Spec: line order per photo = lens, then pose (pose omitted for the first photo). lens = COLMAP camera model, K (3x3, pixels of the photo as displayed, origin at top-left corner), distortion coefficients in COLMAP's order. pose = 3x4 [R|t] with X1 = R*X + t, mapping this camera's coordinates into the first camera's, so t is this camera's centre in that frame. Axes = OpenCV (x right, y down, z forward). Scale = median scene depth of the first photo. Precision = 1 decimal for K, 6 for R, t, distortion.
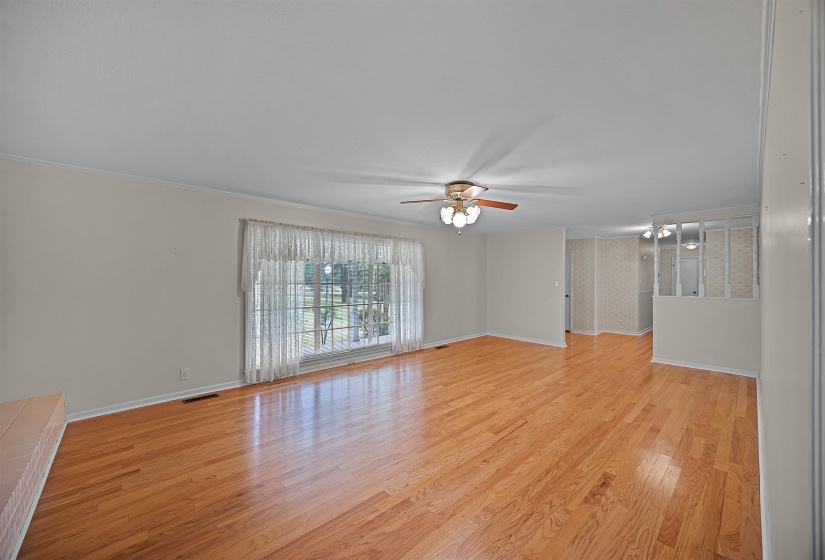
lens RADIAL K [[315.0, 0, 412.0], [0, 315.0, 279.7], [0, 0, 1]] dist [-0.003496, 0.000583]
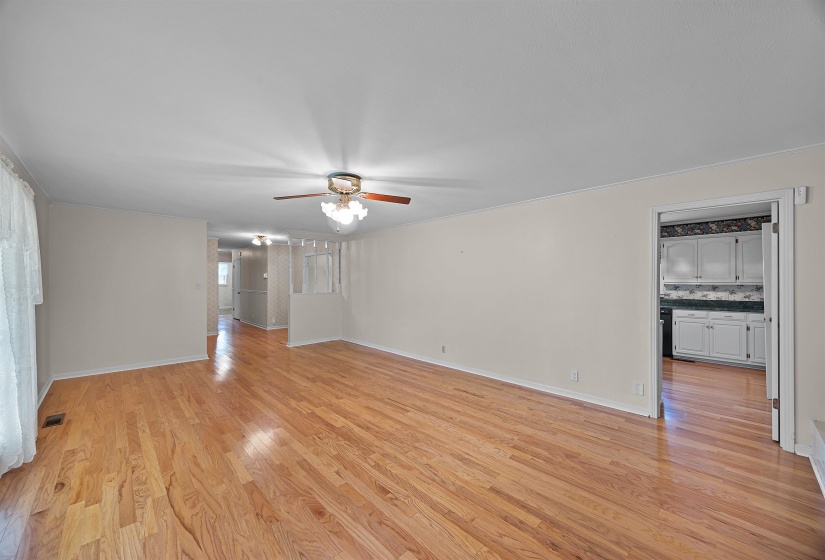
lens RADIAL K [[315.0, 0, 416.8], [0, 315.0, 280.8], [0, 0, 1]] dist [-0.003496, 0.000583]
pose [[-0.039943, -0.001801, 0.999200, -0.824910], [0.001495, 0.999997, 0.001862, -0.005540], [-0.999201, 0.001568, -0.039940, 0.903808]]
